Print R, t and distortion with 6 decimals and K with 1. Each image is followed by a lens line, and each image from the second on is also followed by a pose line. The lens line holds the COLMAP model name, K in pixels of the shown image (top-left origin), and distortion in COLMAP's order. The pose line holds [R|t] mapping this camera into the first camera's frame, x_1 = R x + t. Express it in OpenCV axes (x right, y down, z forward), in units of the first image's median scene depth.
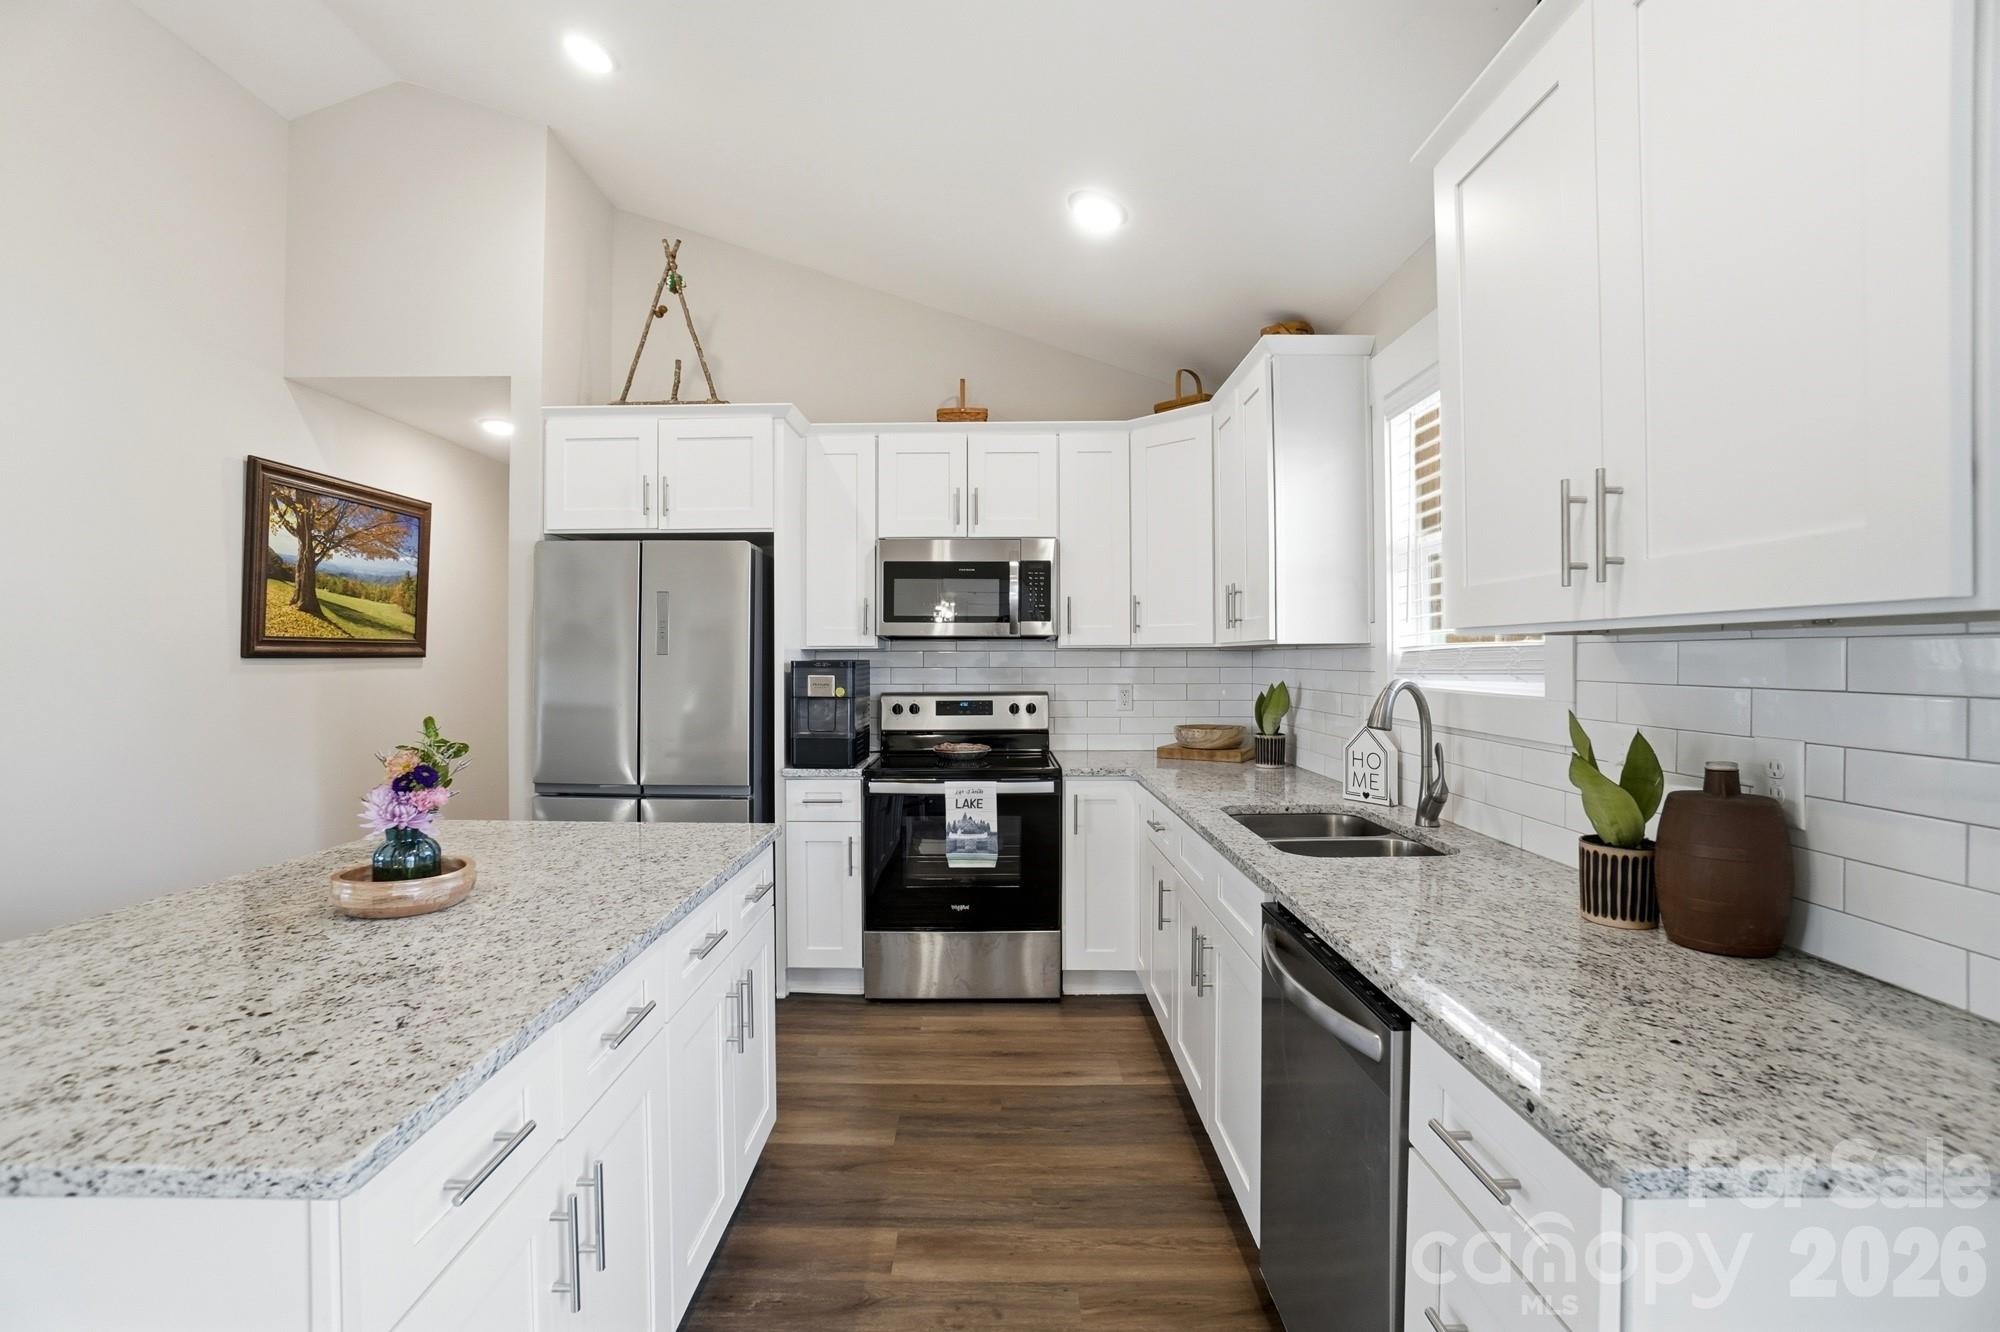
lens RADIAL K [[902.3, 0, 975.9], [0, 902.3, 654.1], [0, 0, 1]] dist [-0.026417, 0.000483]
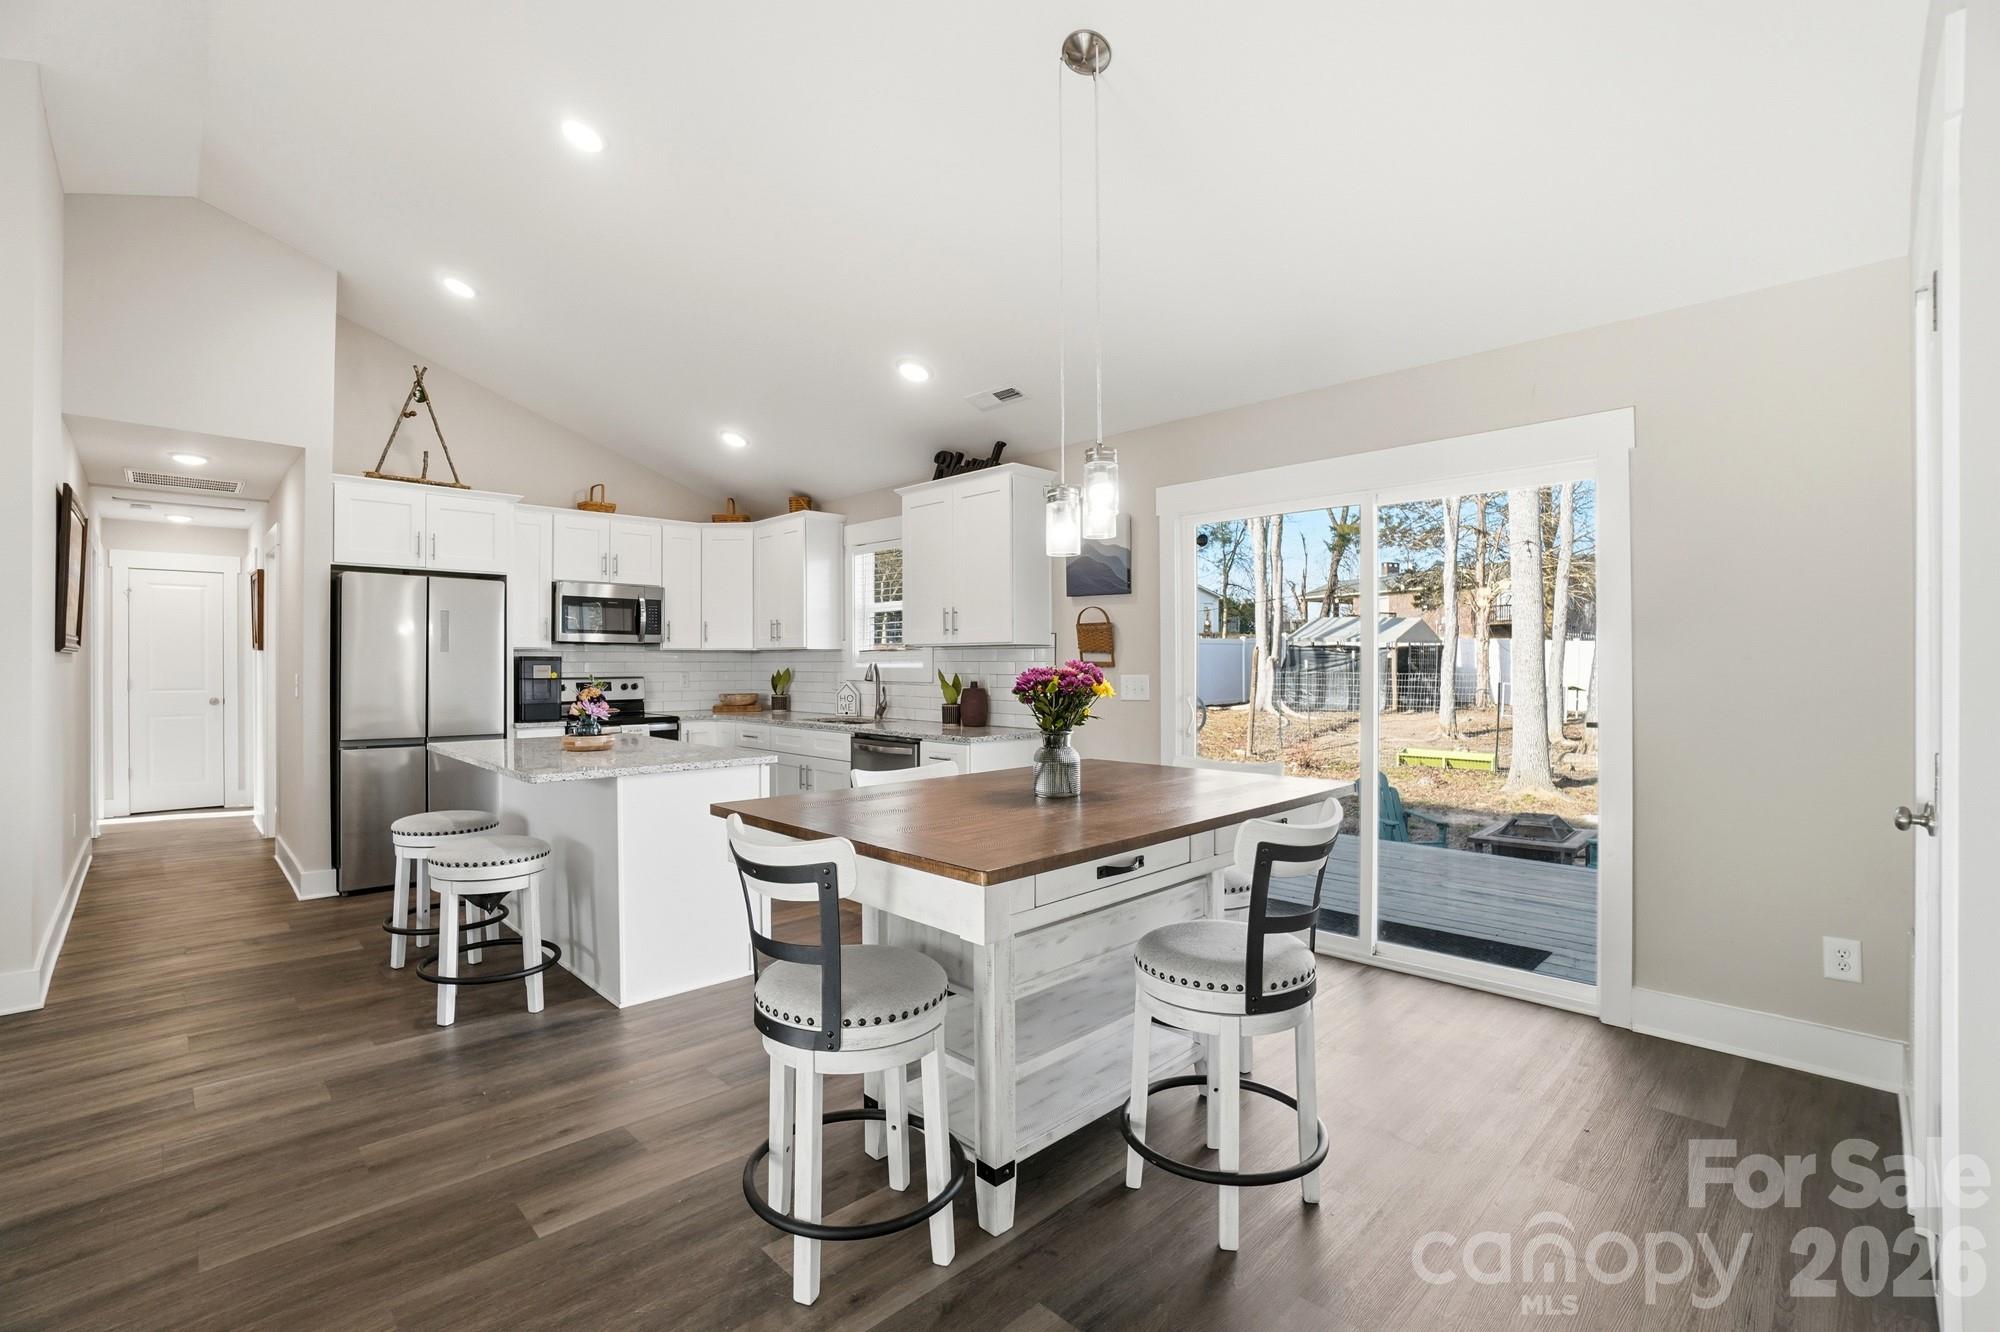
lens RADIAL K [[876.5, 0, 996.2], [0, 876.5, 667.3], [0, 0, 1]] dist [-0.001205, -0.000081]
pose [[0.704963, -0.003208, 0.709237, -0.684831], [-0.002447, 0.999973, 0.006955, 0.013922], [-0.709240, -0.006639, 0.704936, -0.672465]]
